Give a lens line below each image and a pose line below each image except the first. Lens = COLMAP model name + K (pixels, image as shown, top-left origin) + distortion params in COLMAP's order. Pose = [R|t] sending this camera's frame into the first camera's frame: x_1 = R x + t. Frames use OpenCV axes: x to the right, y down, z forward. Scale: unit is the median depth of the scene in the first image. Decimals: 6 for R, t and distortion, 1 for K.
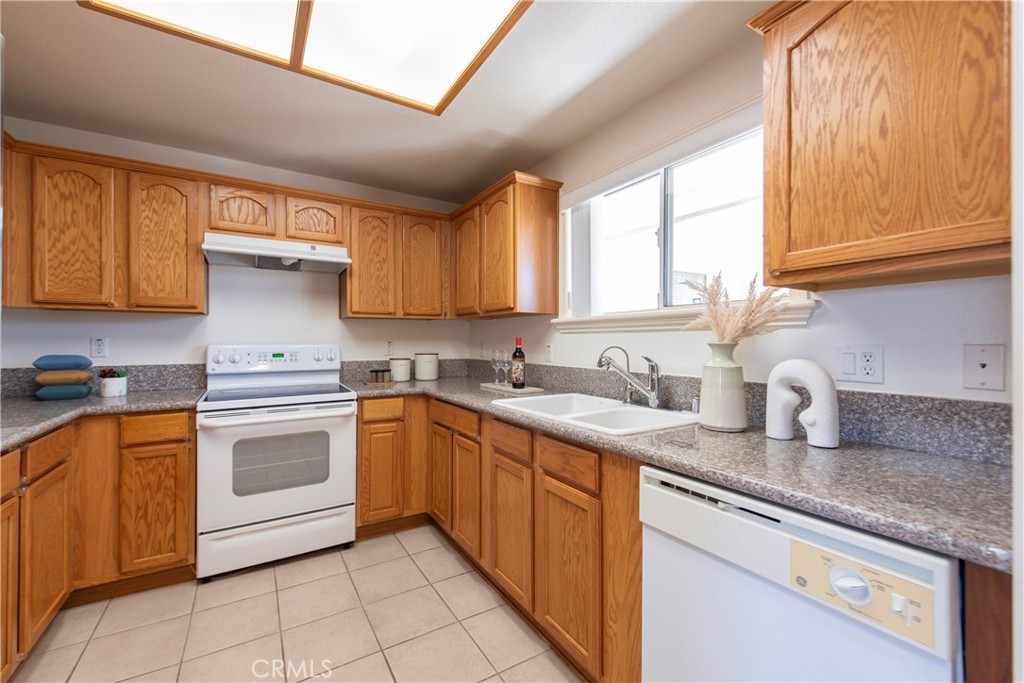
lens RADIAL K [[400.4, 0, 510.1], [0, 400.4, 339.2], [0, 0, 1]] dist [0.016230, -0.005188]
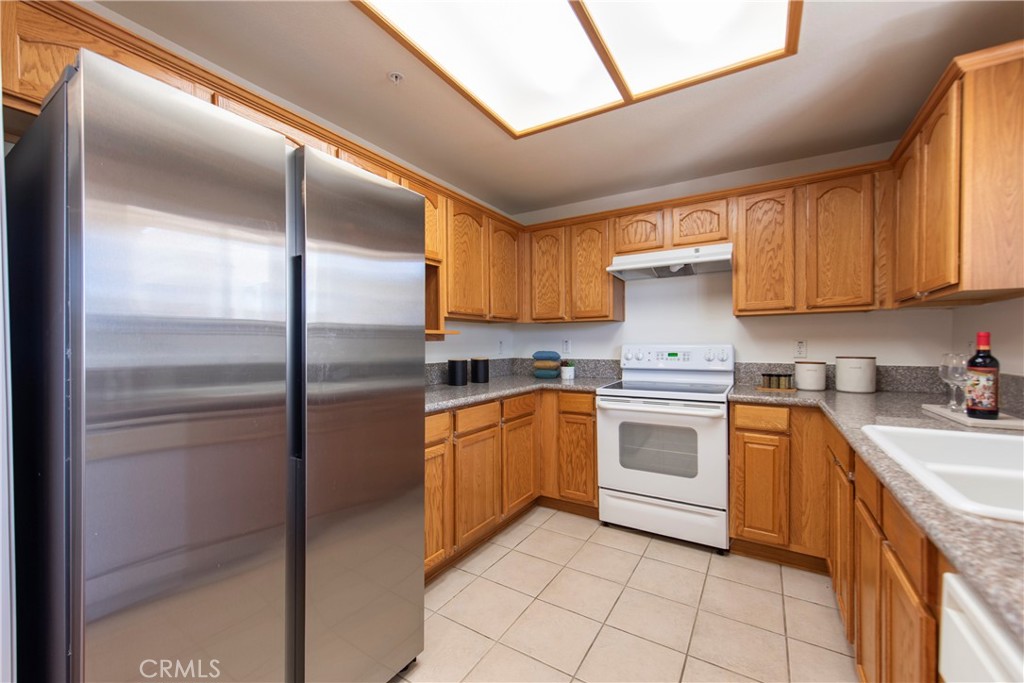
lens RADIAL K [[400.4, 0, 512.2], [0, 400.4, 347.9], [0, 0, 1]] dist [0.016230, -0.005188]
pose [[0.481313, 0.006555, -0.876524, 0.211489], [0.009648, 0.999872, 0.012775, 0.004330], [0.876496, -0.014605, 0.481188, 0.103100]]
